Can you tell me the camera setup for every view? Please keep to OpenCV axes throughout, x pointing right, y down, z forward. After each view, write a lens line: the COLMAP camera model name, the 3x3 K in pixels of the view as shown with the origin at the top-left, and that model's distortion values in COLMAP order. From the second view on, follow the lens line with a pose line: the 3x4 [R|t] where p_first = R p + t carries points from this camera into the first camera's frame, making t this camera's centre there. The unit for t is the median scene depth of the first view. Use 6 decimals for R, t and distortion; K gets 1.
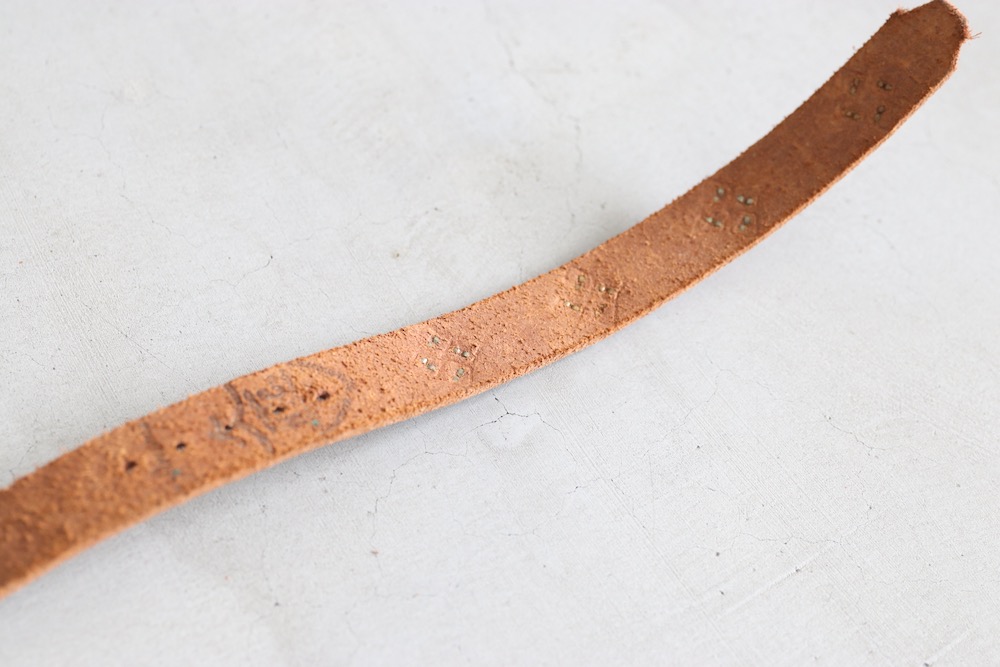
lens RADIAL K [[1553.7, 0, 500.4], [0, 1553.7, 332.0], [0, 0, 1]] dist [-0.045027, 0.000000]
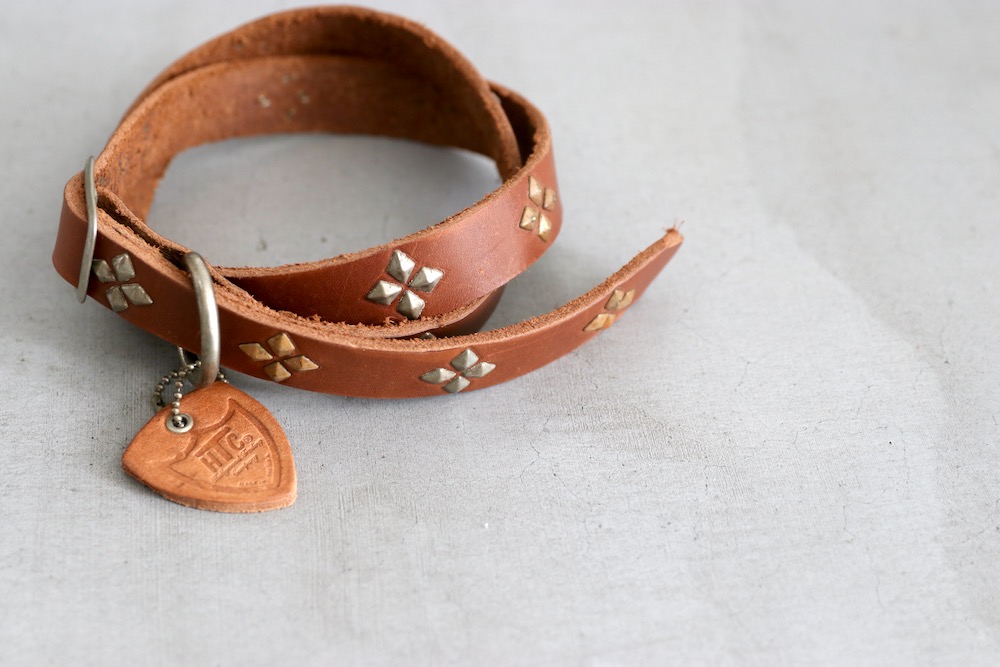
lens RADIAL K [[1925.4, 0, 491.1], [0, 1925.4, 333.1], [0, 0, 1]] dist [-0.002091, 0.000000]
pose [[0.908077, 0.202972, -0.366331, 0.064653], [-0.295385, 0.930486, -0.216663, 0.513811], [0.296889, 0.304955, 0.904908, -0.383257]]
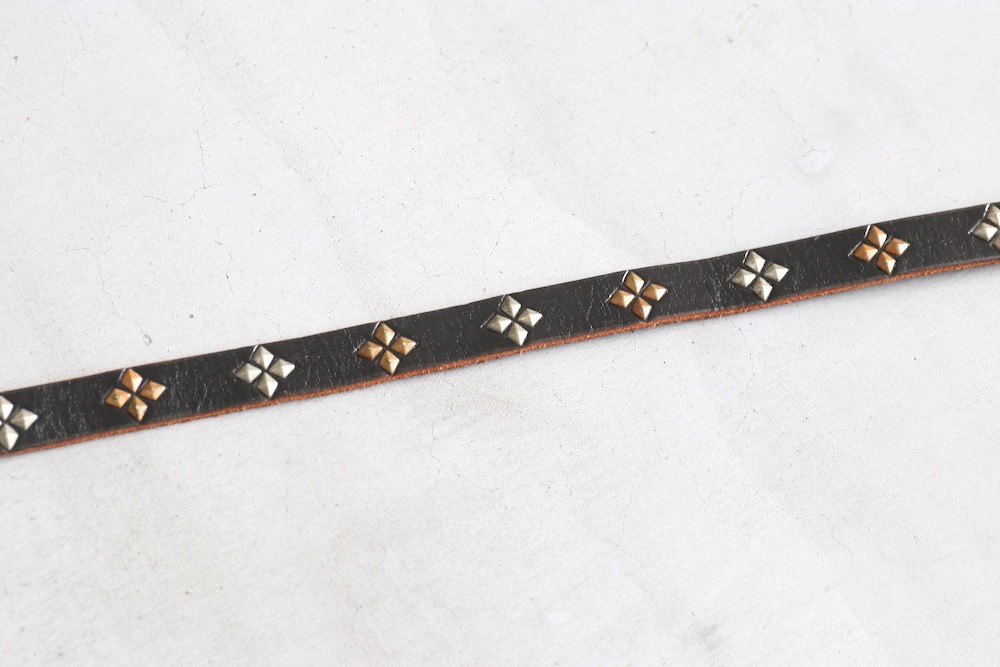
lens RADIAL K [[2335.5, 0, 500.5], [0, 2335.5, 336.5], [0, 0, 1]] dist [0.059731, 0.000000]
pose [[0.999518, -0.012025, -0.028625, -0.232311], [0.016644, 0.985804, 0.167072, -0.151622], [0.026209, -0.167468, 0.985529, -1.265814]]
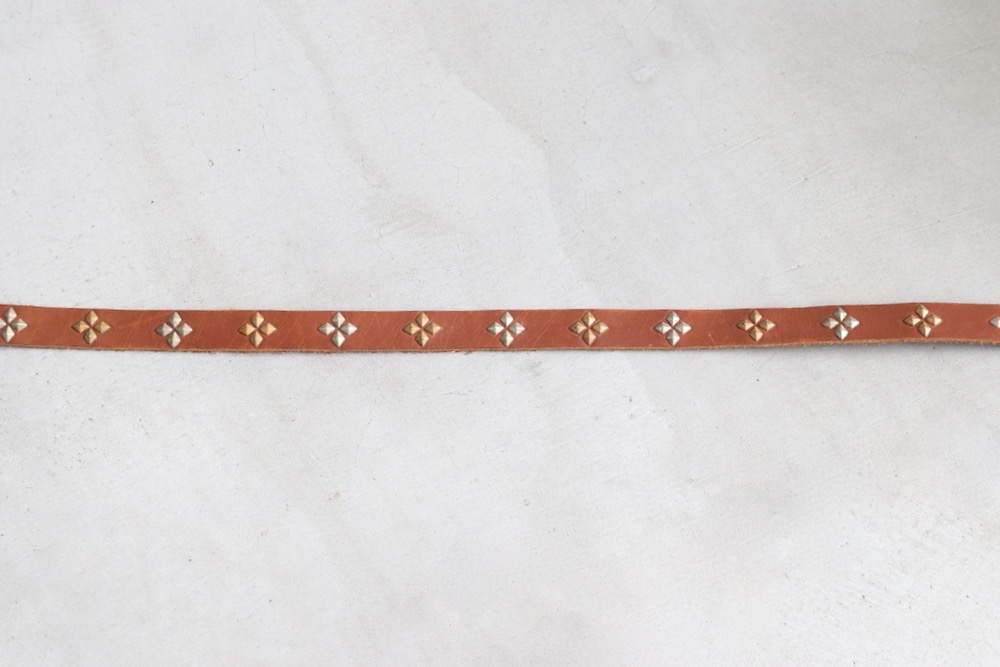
lens RADIAL K [[1765.3, 0, 499.4], [0, 1765.3, 336.4], [0, 0, 1]] dist [-0.019617, 0.000000]
pose [[0.990072, 0.060432, -0.126908, 0.150928], [-0.025565, 0.965221, 0.260181, -0.238980], [0.138218, -0.254354, 0.957183, -1.670751]]
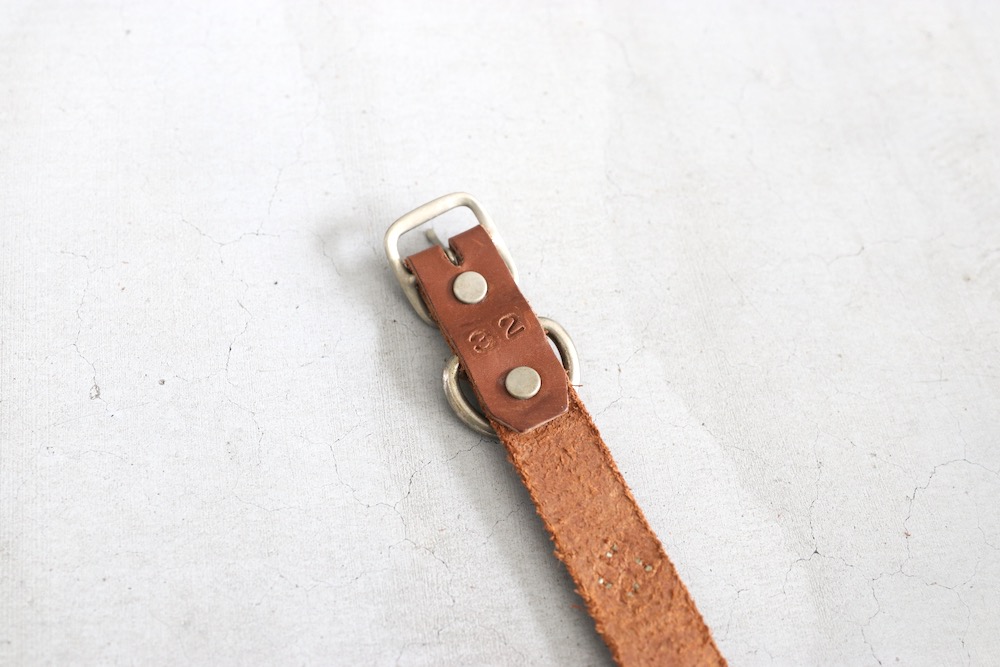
lens RADIAL K [[1116.5, 0, 497.9], [0, 1116.5, 329.7], [0, 0, 1]] dist [-0.099286, 0.000000]
pose [[0.932214, 0.303659, -0.196899, -0.226061], [-0.291117, 0.952397, 0.090507, 0.013881], [0.215010, -0.027051, 0.976237, 0.150220]]
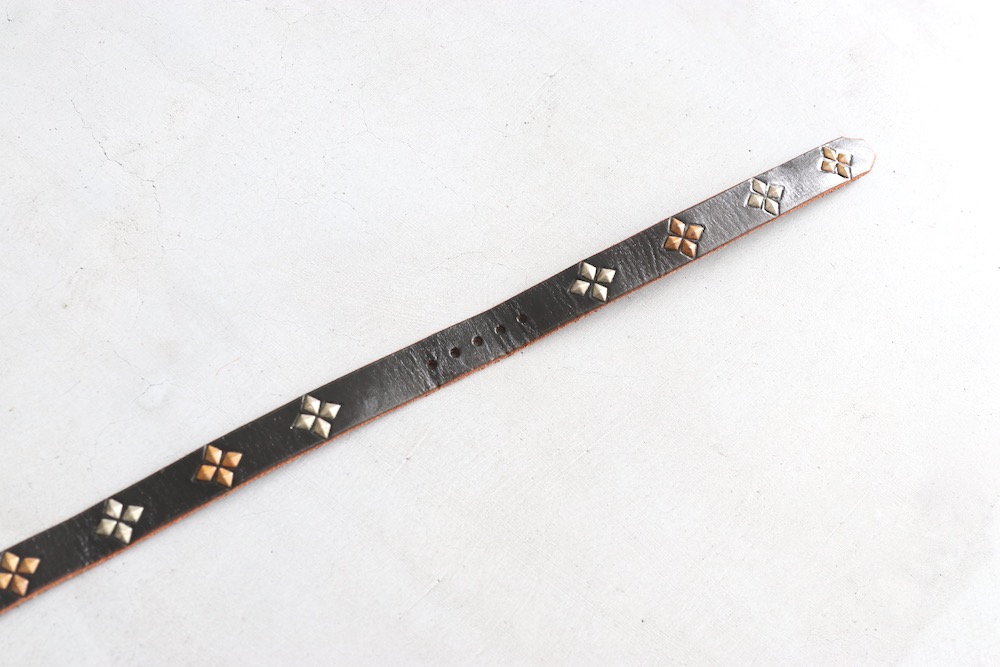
lens RADIAL K [[1054.2, 0, 496.8], [0, 1054.2, 332.9], [0, 0, 1]] dist [-0.088456, 0.000000]
pose [[0.954490, -0.286537, 0.082738, 0.290721], [0.254139, 0.926601, 0.277171, -0.224615], [-0.156085, -0.243530, 0.957252, -0.168666]]
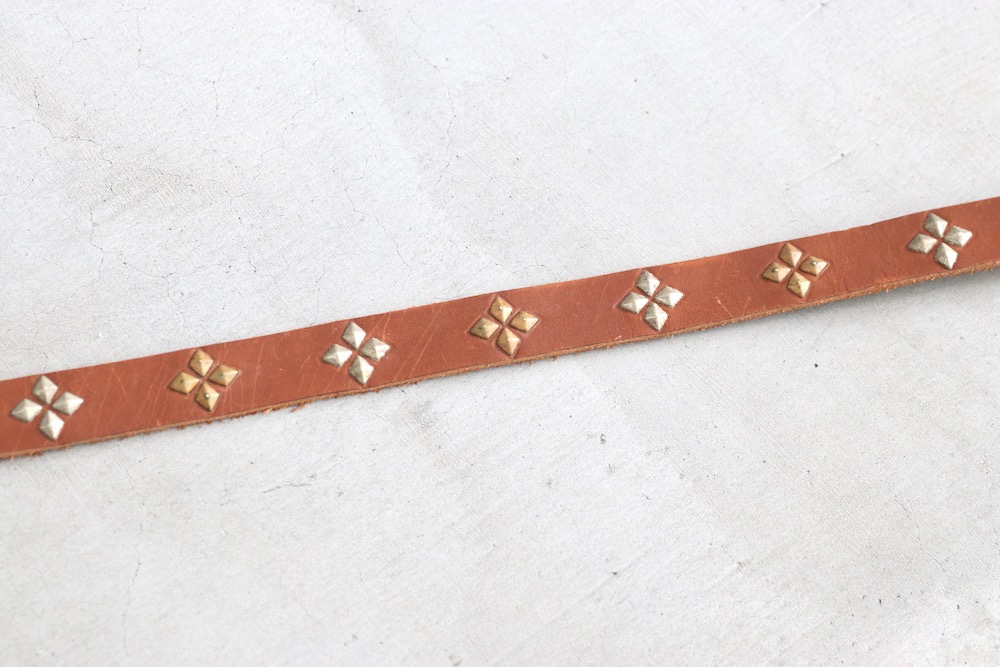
lens RADIAL K [[2335.5, 0, 506.9], [0, 2335.5, 328.8], [0, 0, 1]] dist [0.059731, 0.000000]
pose [[0.993514, -0.113552, 0.005928, -0.050367], [0.108609, 0.963113, 0.246205, -0.050234], [-0.033666, -0.243964, 0.969200, -1.027968]]
